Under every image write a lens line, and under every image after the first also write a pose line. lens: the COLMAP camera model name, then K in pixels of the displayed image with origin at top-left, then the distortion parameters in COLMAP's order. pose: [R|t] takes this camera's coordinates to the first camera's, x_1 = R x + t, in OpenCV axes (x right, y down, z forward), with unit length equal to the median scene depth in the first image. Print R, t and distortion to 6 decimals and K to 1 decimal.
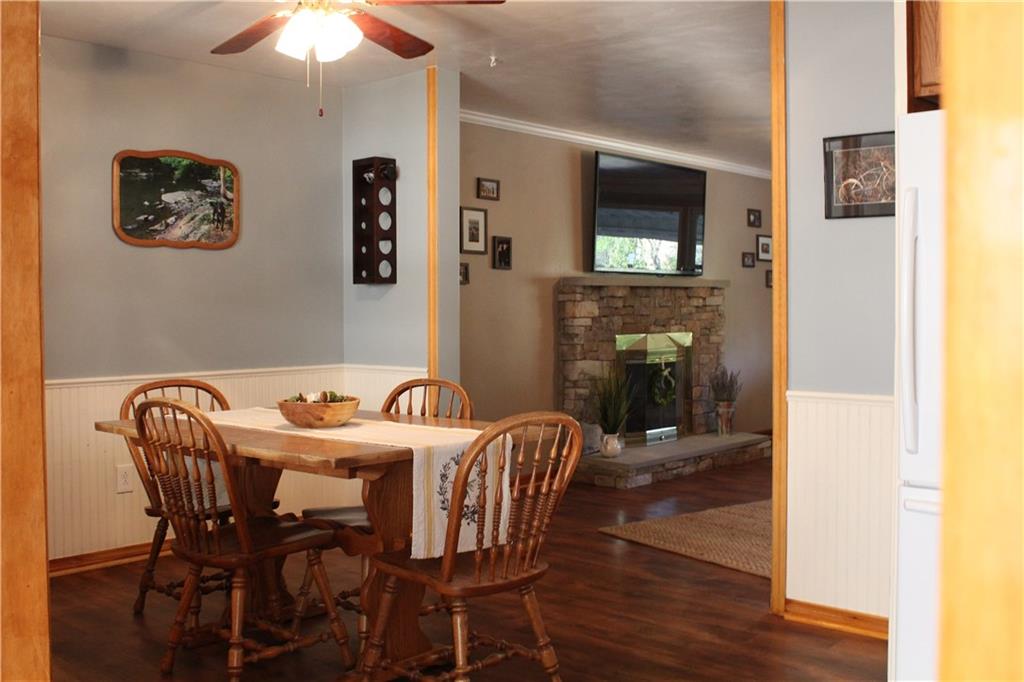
lens RADIAL K [[1061.3, 0, 516.6], [0, 1061.3, 341.0], [0, 0, 1]] dist [-0.044000, 0.000000]
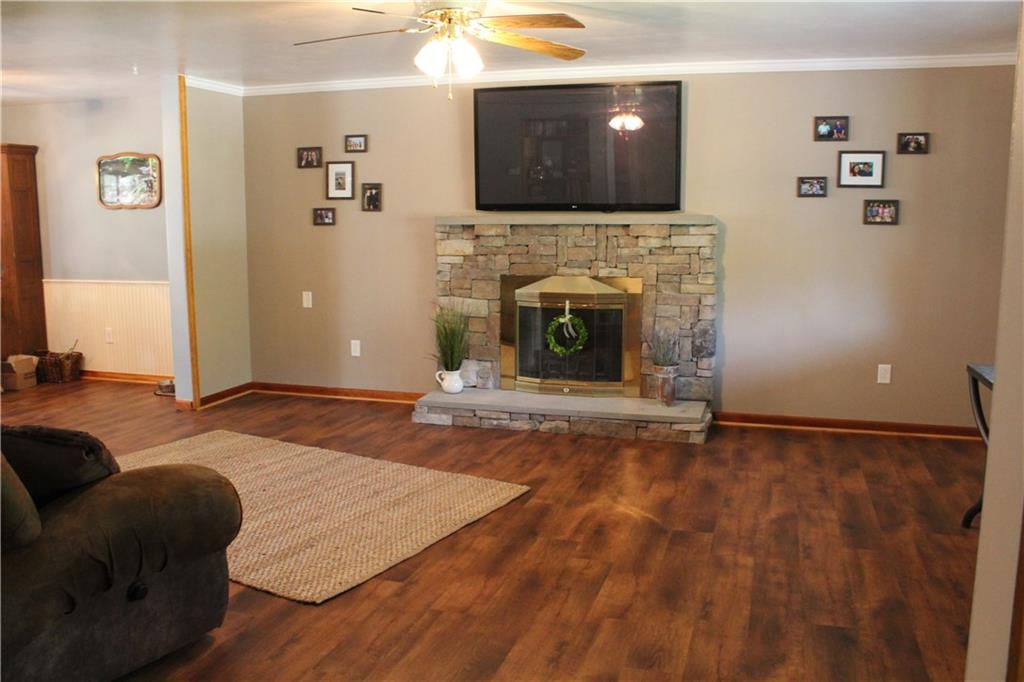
lens RADIAL K [[869.6, 0, 514.0], [0, 869.6, 337.1], [0, 0, 1]] dist [-0.121278, 0.065338]
pose [[0.396508, 0.123269, -0.909718, 0.849432], [-0.033523, 0.992227, 0.119838, -0.045742], [0.917419, -0.017020, 0.397558, 0.703147]]
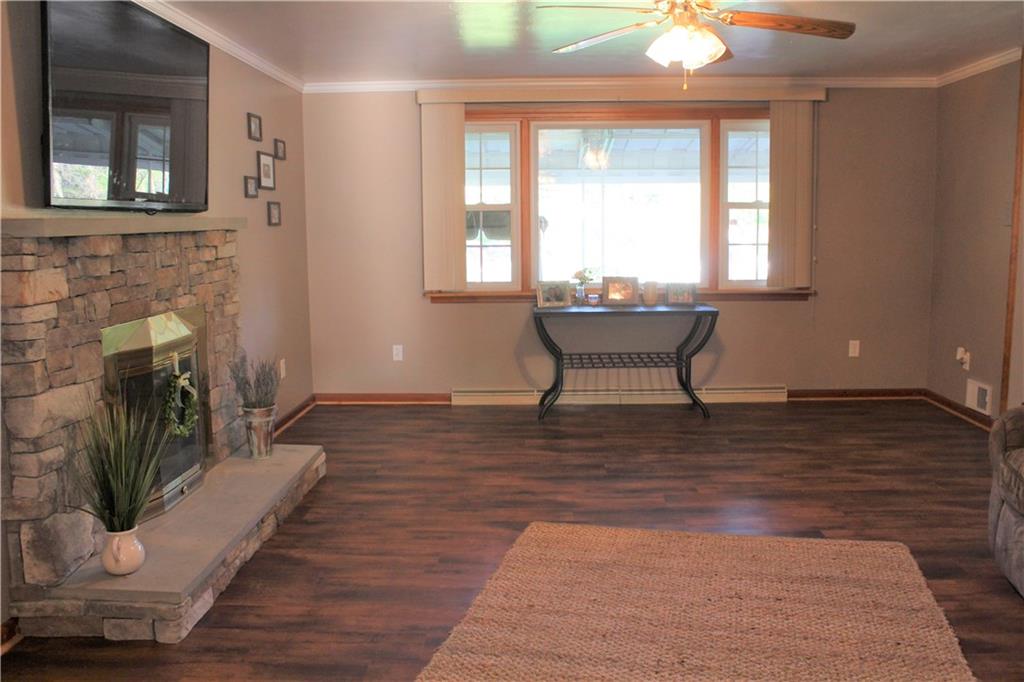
lens RADIAL K [[869.6, 0, 521.7], [0, 869.6, 336.8], [0, 0, 1]] dist [-0.121278, 0.065338]
pose [[0.765482, -0.091193, 0.636962, -0.013905], [0.032366, 0.994110, 0.103429, -0.038683], [-0.642643, -0.058557, 0.763925, 0.556343]]
